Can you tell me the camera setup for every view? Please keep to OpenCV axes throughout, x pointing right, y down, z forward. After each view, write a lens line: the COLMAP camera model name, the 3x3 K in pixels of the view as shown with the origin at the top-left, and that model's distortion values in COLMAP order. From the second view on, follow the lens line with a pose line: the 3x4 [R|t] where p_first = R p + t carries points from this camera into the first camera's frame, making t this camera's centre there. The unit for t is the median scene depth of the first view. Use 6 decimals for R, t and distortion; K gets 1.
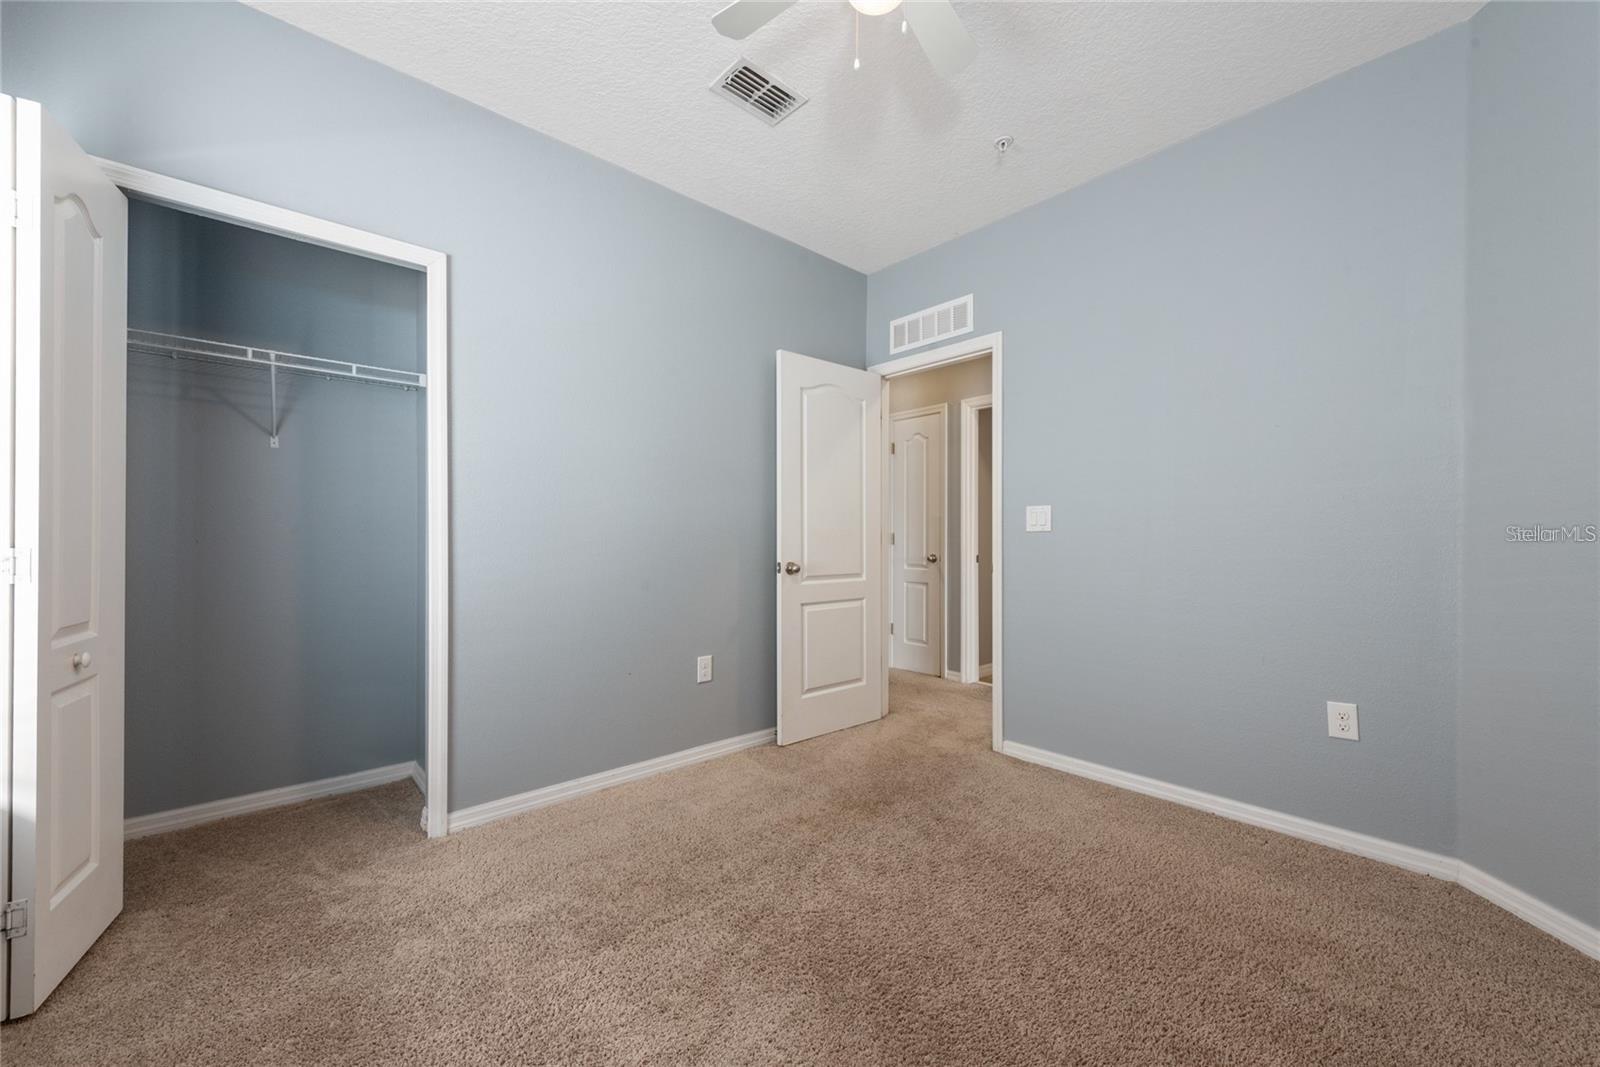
lens RADIAL K [[624.5, 0, 804.3], [0, 624.5, 538.8], [0, 0, 1]] dist [0.011604, -0.003340]
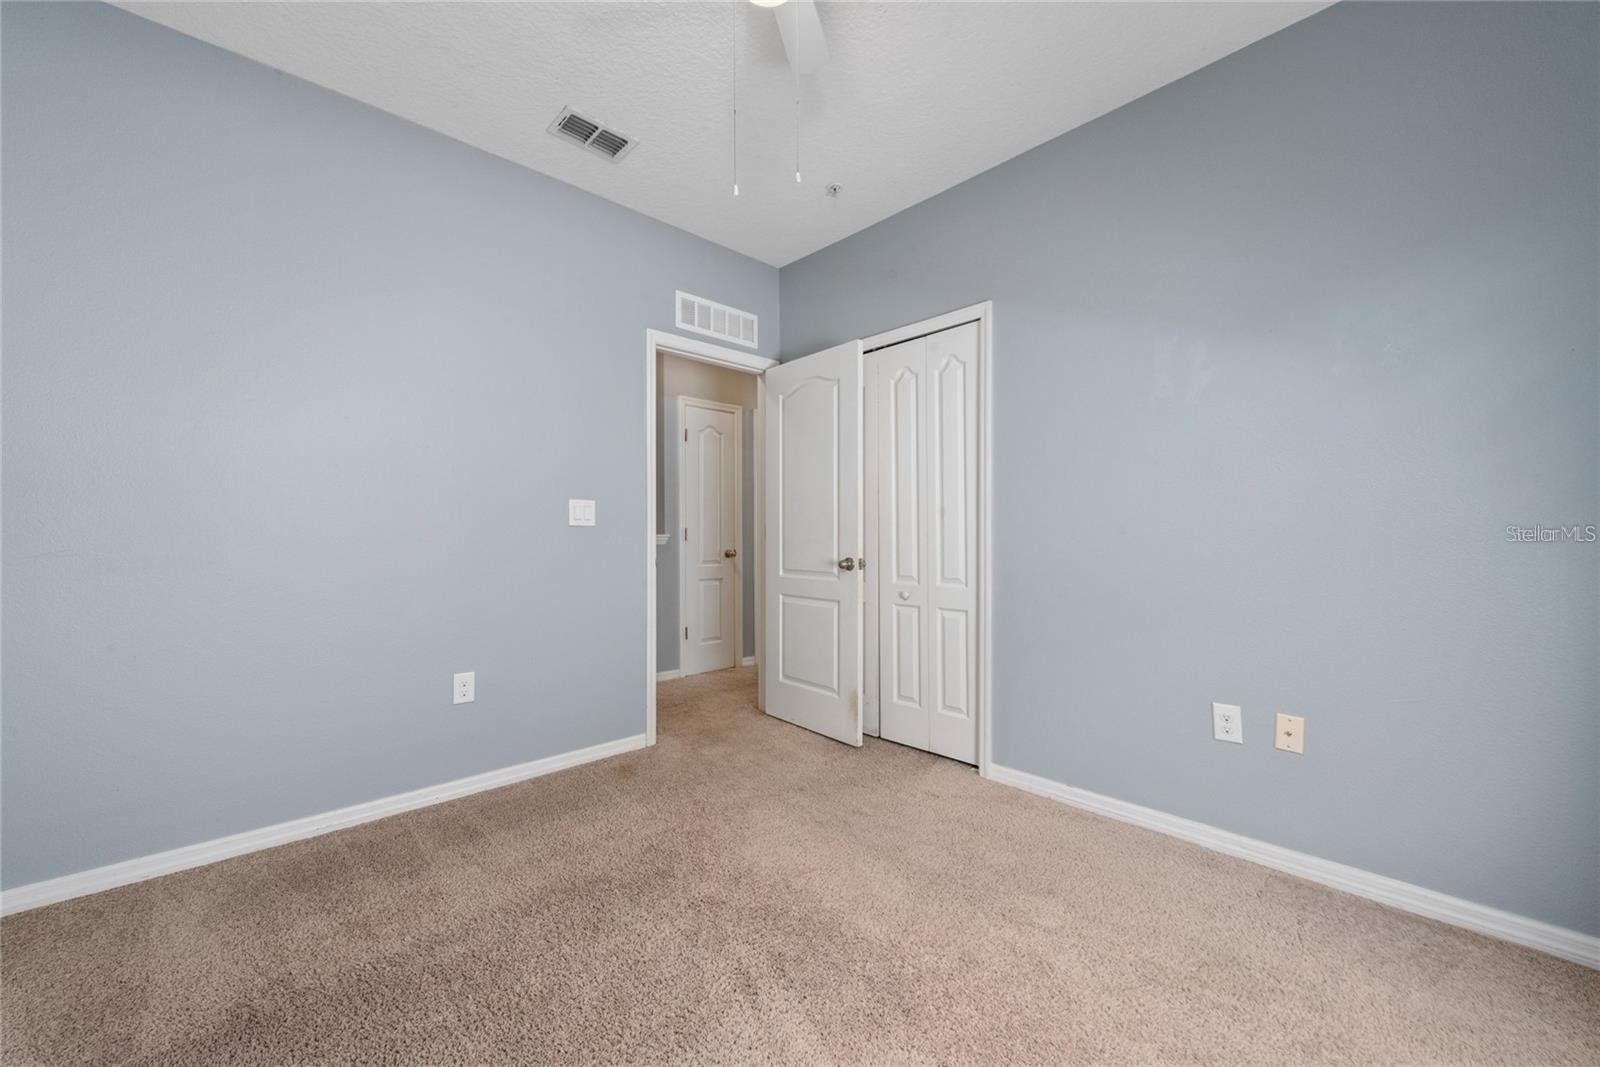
lens RADIAL K [[624.5, 0, 804.3], [0, 624.5, 542.0], [0, 0, 1]] dist [0.011604, -0.003340]
pose [[-0.004600, 0.002470, 0.999986, -0.801312], [-0.015277, 0.999880, -0.002540, 0.013116], [-0.999873, -0.015288, -0.004561, 0.865925]]
